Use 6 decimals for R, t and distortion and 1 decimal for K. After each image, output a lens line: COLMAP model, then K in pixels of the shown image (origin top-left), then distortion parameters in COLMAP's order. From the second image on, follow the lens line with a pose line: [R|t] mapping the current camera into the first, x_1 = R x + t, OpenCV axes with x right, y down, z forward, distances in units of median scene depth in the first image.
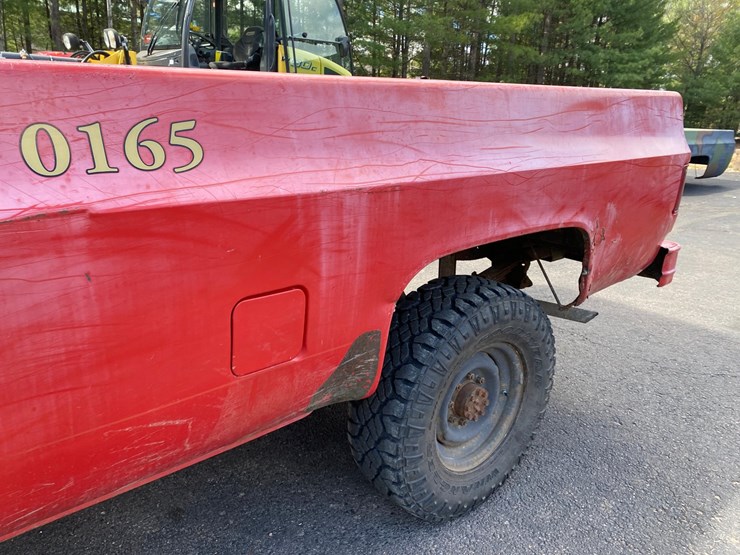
lens RADIAL K [[562.9, 0, 364.0], [0, 562.9, 281.3], [0, 0, 1]] dist [0.049791, -0.050206]
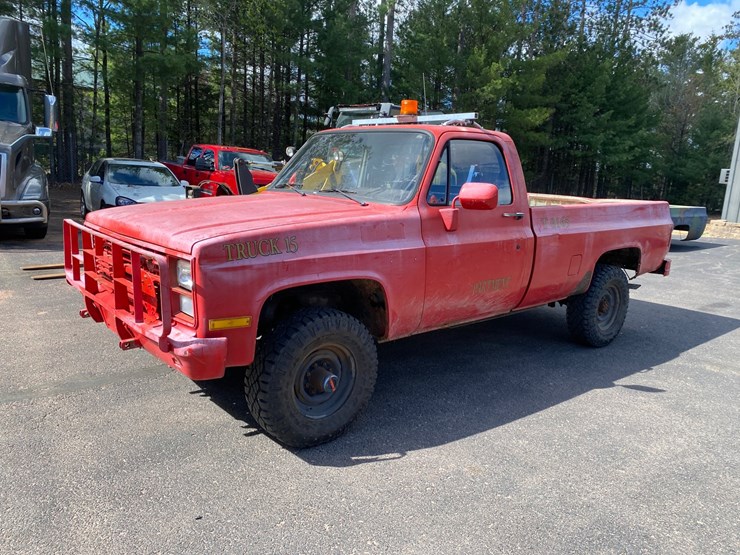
lens RADIAL K [[562.9, 0, 379.4], [0, 562.9, 283.9], [0, 0, 1]] dist [0.049791, -0.050206]
pose [[0.999552, 0.006025, 0.029334, -0.997203], [-0.002819, 0.994131, -0.108143, 0.392625], [-0.029813, 0.108012, 0.993703, -1.787615]]
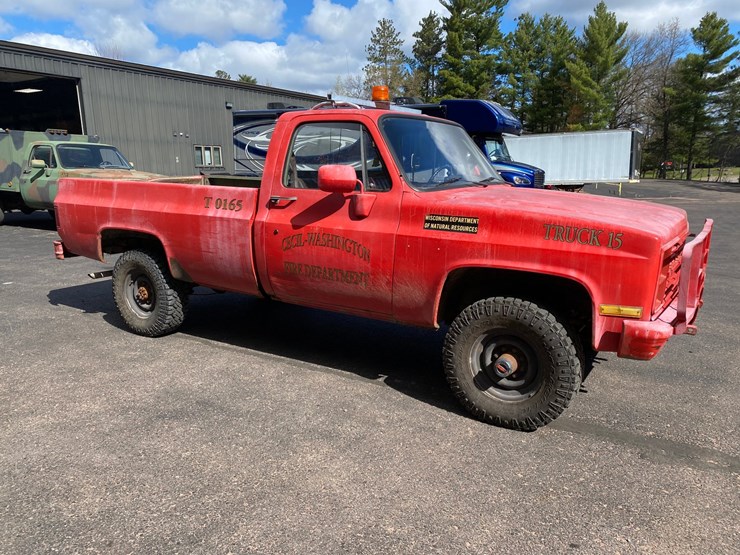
lens RADIAL K [[562.9, 0, 376.5], [0, 562.9, 283.3], [0, 0, 1]] dist [0.049791, -0.050206]
pose [[-0.321906, -0.232629, 0.917747, -3.070599], [0.271476, 0.905961, 0.324863, -0.616267], [-0.907016, 0.353722, -0.228481, 1.207414]]
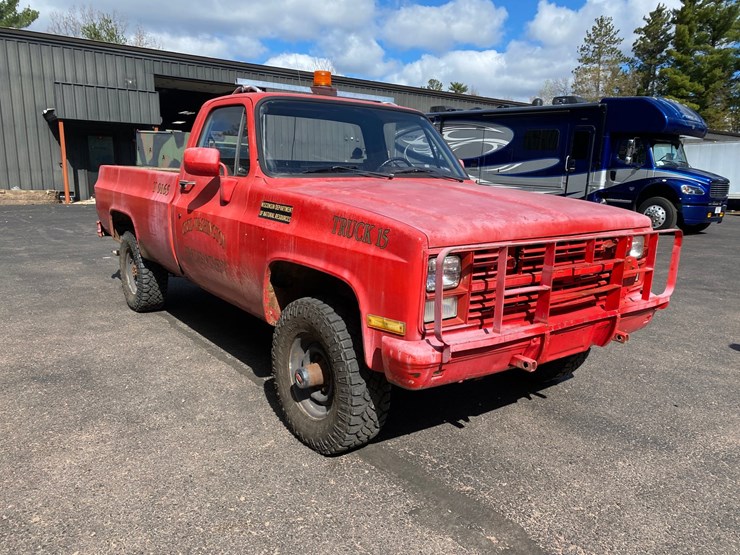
lens RADIAL K [[562.9, 0, 375.3], [0, 562.9, 282.8], [0, 0, 1]] dist [0.049791, -0.050206]
pose [[0.036199, -0.233947, 0.971575, -3.073372], [0.280068, 0.935627, 0.214857, -0.244535], [-0.959298, 0.264329, 0.099390, 0.201188]]
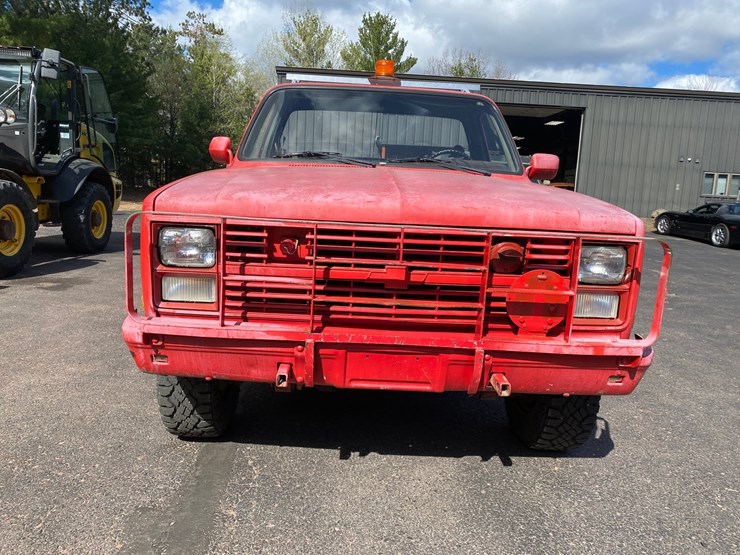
lens RADIAL K [[562.9, 0, 368.5], [0, 562.9, 273.6], [0, 0, 1]] dist [0.049791, -0.050206]
pose [[0.614555, -0.131480, 0.777840, -2.533044], [0.211052, 0.977474, -0.001523, 0.146972], [-0.760118, 0.165101, 0.628460, -0.717372]]
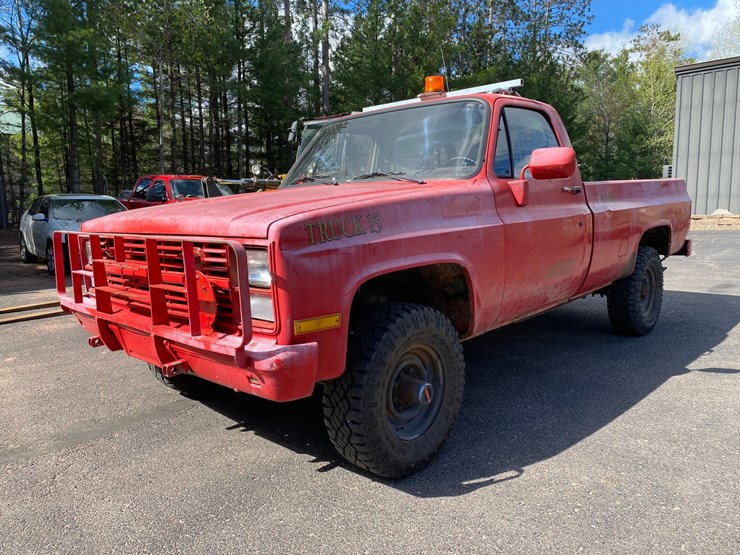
lens RADIAL K [[562.9, 0, 370.8], [0, 562.9, 277.6], [0, 0, 1]] dist [0.049791, -0.050206]
pose [[0.989579, -0.080397, 0.119453, -1.346348], [0.099486, 0.981502, -0.163573, 0.439125], [-0.104093, 0.173753, 0.979273, -1.469401]]
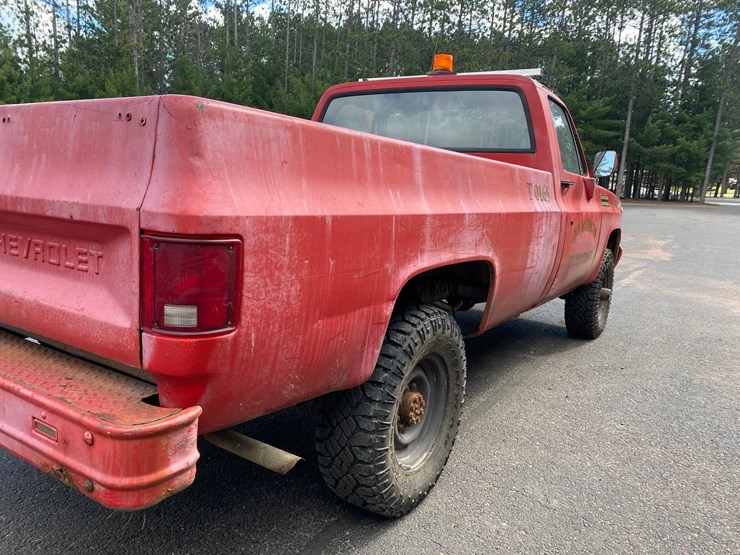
lens RADIAL K [[562.9, 0, 357.7], [0, 562.9, 281.1], [0, 0, 1]] dist [0.049791, -0.050206]
pose [[-0.954266, -0.032732, -0.297160, 0.046275], [-0.166650, 0.883470, 0.437845, -0.716527], [0.248200, 0.467342, -0.848521, 2.390082]]
